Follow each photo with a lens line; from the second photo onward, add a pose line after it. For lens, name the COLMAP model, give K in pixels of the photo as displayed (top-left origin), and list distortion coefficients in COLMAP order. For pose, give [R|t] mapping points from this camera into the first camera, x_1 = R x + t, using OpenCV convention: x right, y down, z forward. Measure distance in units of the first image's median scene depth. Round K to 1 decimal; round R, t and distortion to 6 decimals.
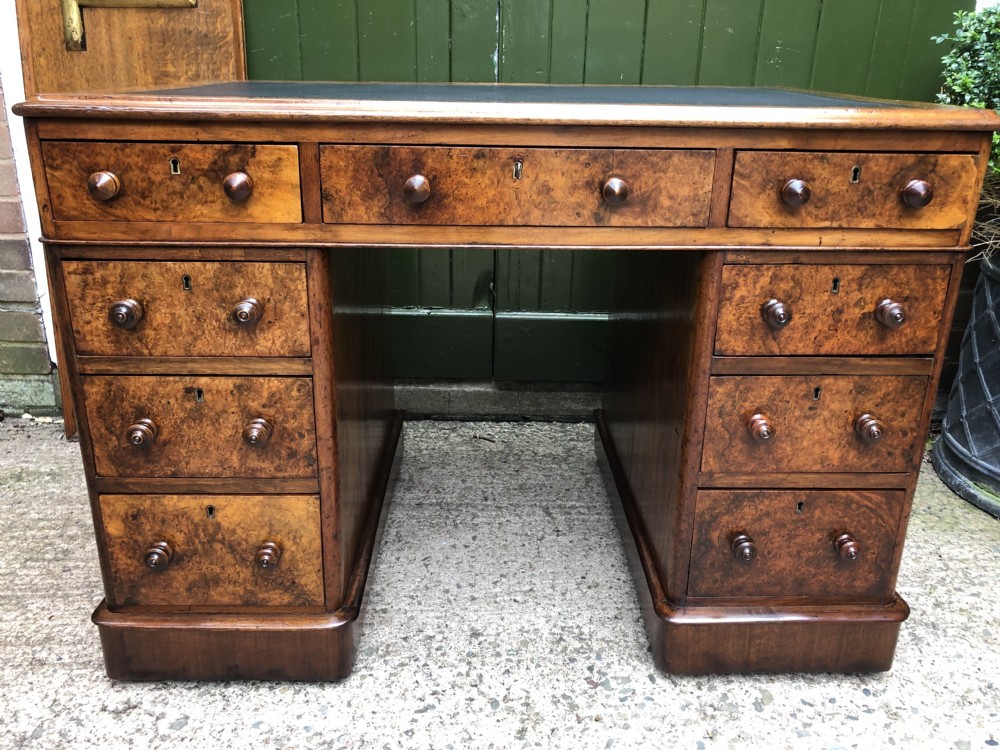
lens RADIAL K [[825.2, 0, 508.4], [0, 825.2, 362.8], [0, 0, 1]] dist [0.022238, -0.020609]
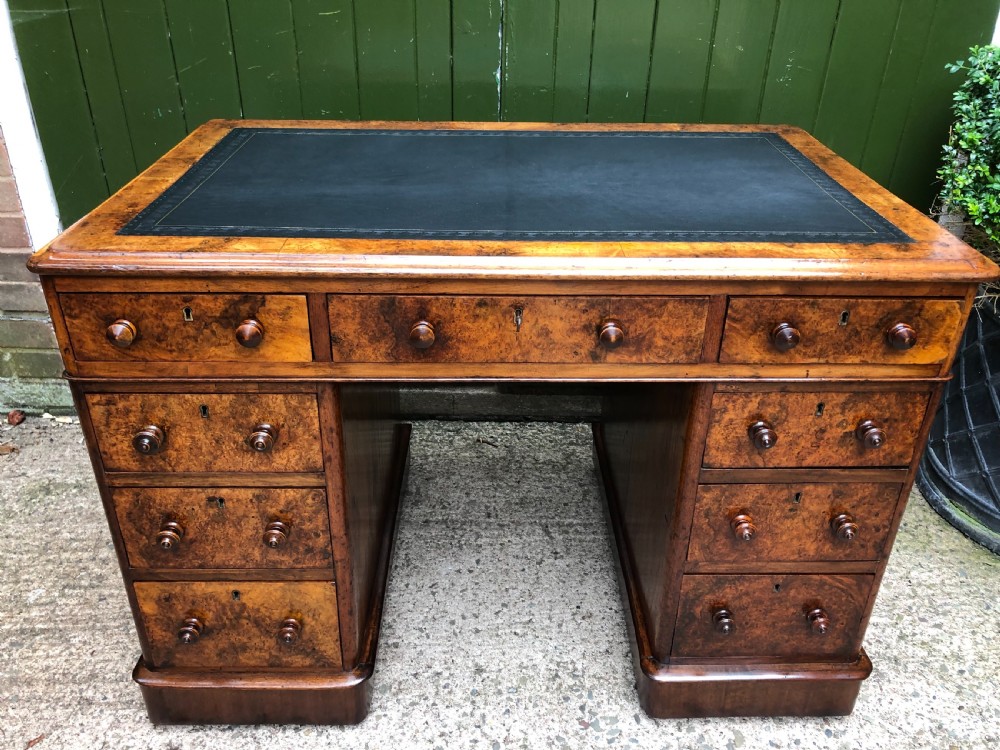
lens RADIAL K [[825.2, 0, 511.0], [0, 825.2, 377.0], [0, 0, 1]] dist [0.022238, -0.020609]
pose [[0.999990, 0.004267, -0.001457, 0.003604], [-0.003979, 0.987157, 0.159700, -0.292059], [0.002120, -0.159693, 0.987164, -0.032823]]
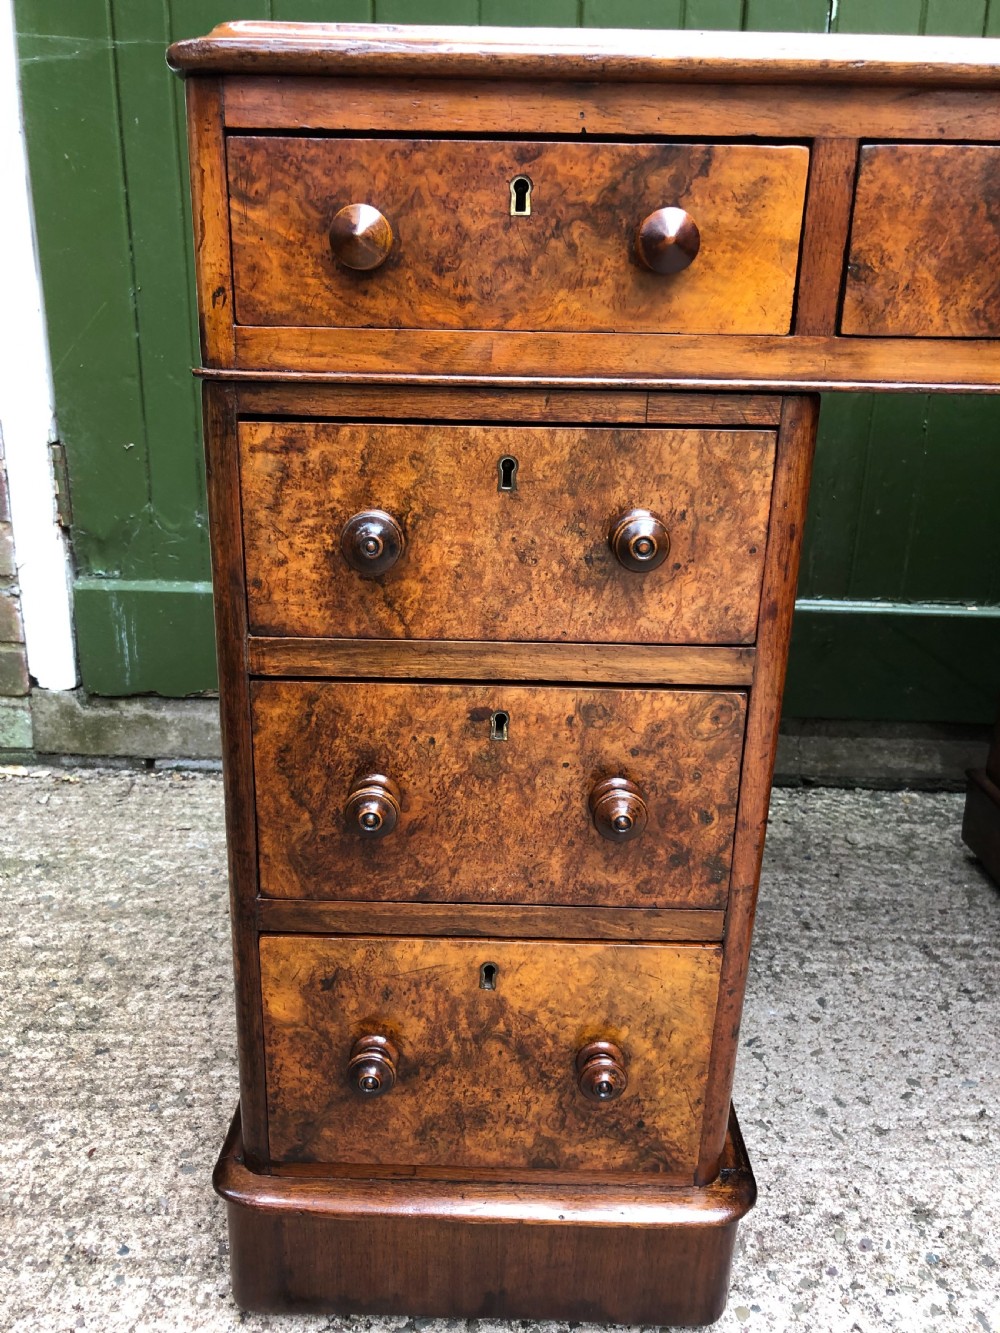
lens RADIAL K [[1100.0, 0, 493.3], [0, 1100.0, 668.1], [0, 0, 1]] dist [0.022238, -0.020609]
pose [[0.999415, 0.012808, -0.031718, -0.353724], [-0.013756, 0.999459, -0.029865, 0.024549], [0.031318, 0.030284, 0.999051, 0.383482]]
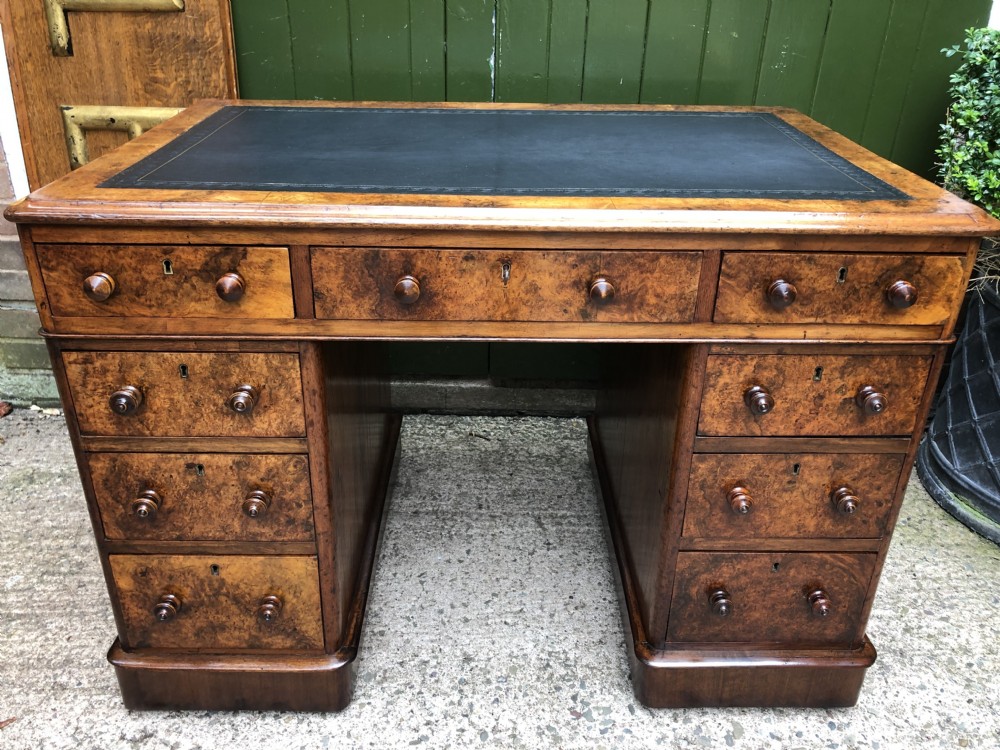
lens RADIAL K [[825.2, 0, 503.2], [0, 825.2, 366.3], [0, 0, 1]] dist [0.022238, -0.020609]
pose [[0.999917, 0.008351, -0.009774, 0.016837], [-0.007157, 0.993182, 0.116354, -0.212028], [0.010679, -0.116274, 0.993160, -0.015052]]
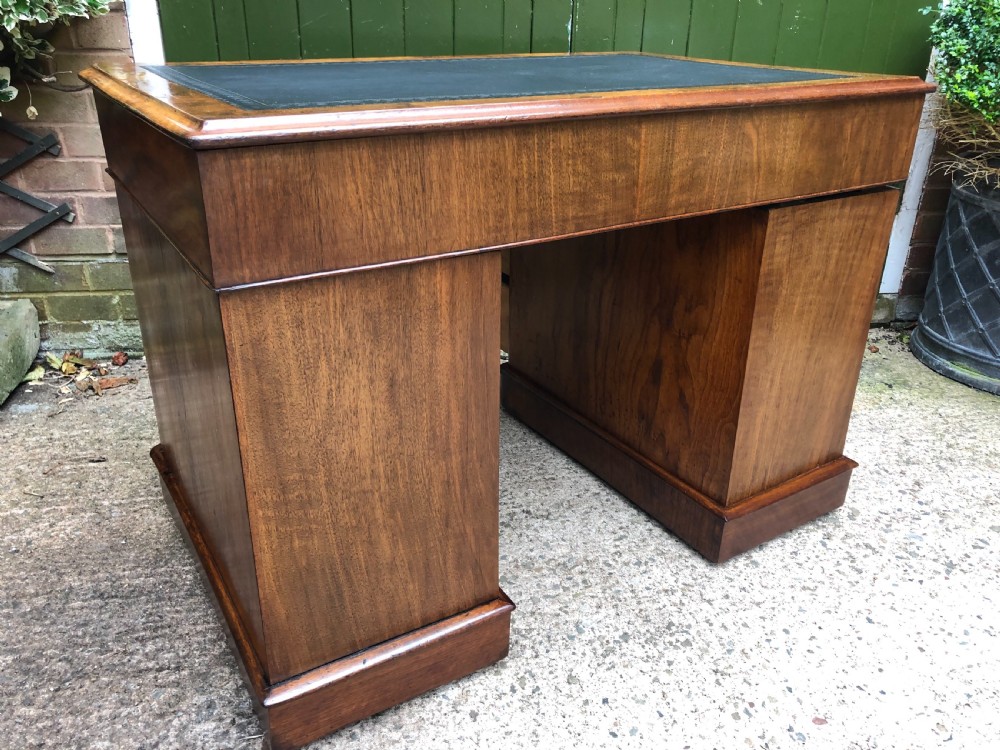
lens RADIAL K [[825.2, 0, 500.9], [0, 825.2, 363.0], [0, 0, 1]] dist [0.022238, -0.020609]
pose [[0.990133, -0.057753, 0.127676, -0.490365], [0.049735, 0.996637, 0.065122, 0.044907], [-0.131008, -0.058130, 0.989676, -0.305547]]
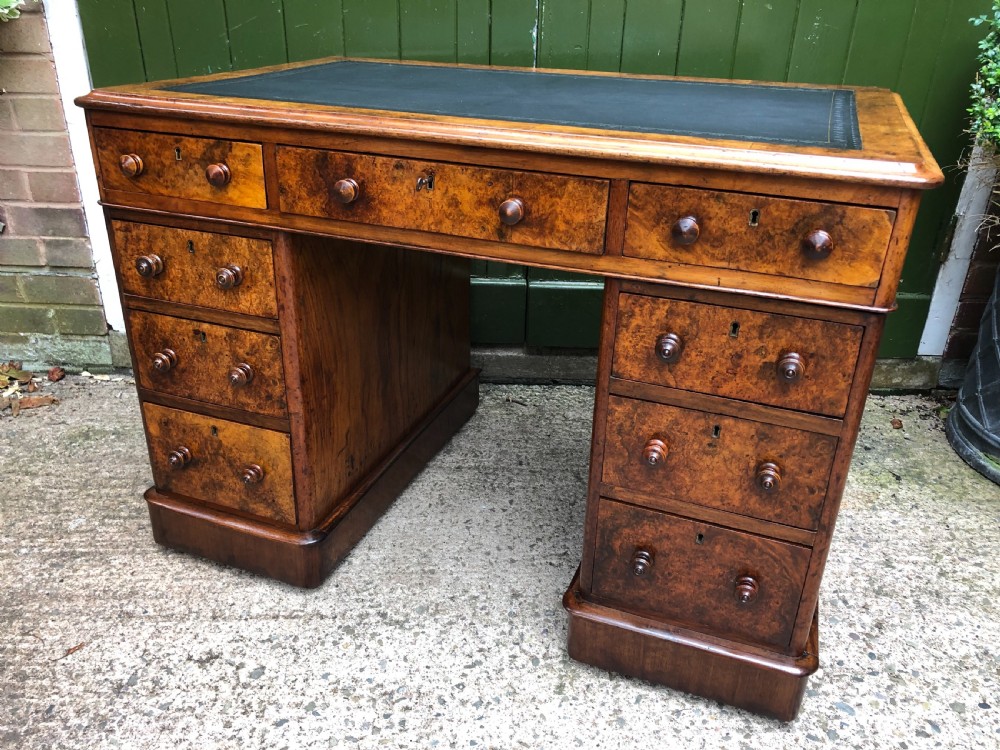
lens RADIAL K [[825.2, 0, 493.9], [0, 825.2, 387.0], [0, 0, 1]] dist [0.022238, -0.020609]
pose [[0.925138, 0.176782, -0.335957, 0.457355], [-0.140376, 0.981536, 0.129930, -0.109273], [0.352723, -0.073043, 0.932872, -0.012881]]
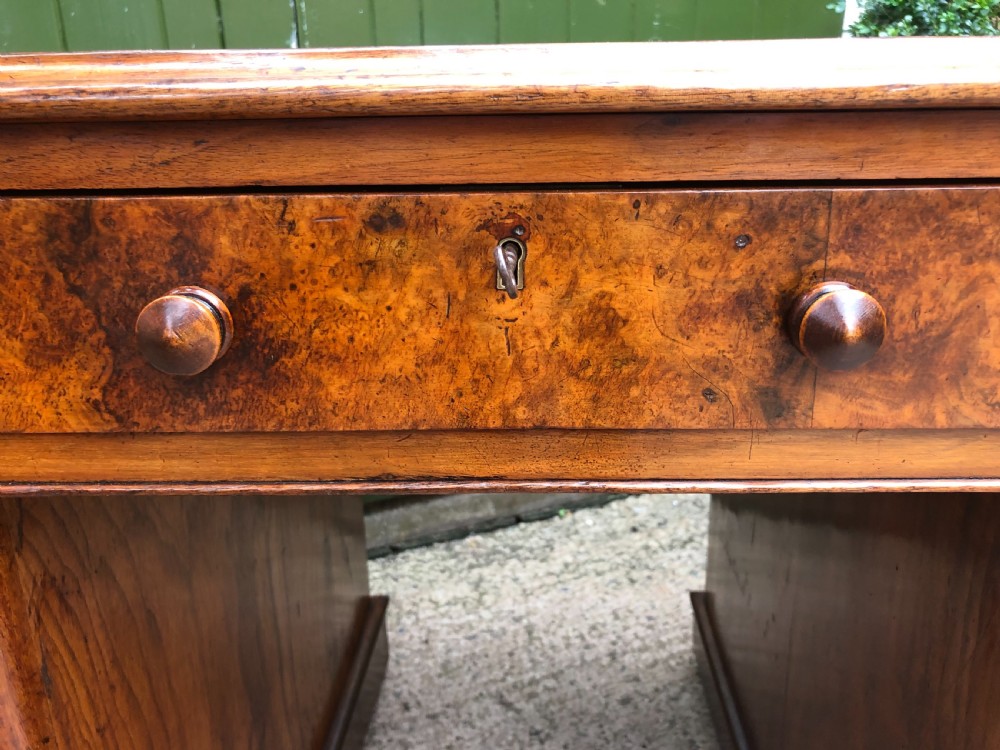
lens RADIAL K [[841.3, 0, 505.5], [0, 841.3, 365.7], [0, 0, 1]] dist [-0.000904, 0.004676]
pose [[0.997259, -0.012002, -0.073017, 0.028675], [0.010194, 0.999633, -0.025089, -0.169444], [0.073291, 0.024276, 0.997015, 0.623877]]
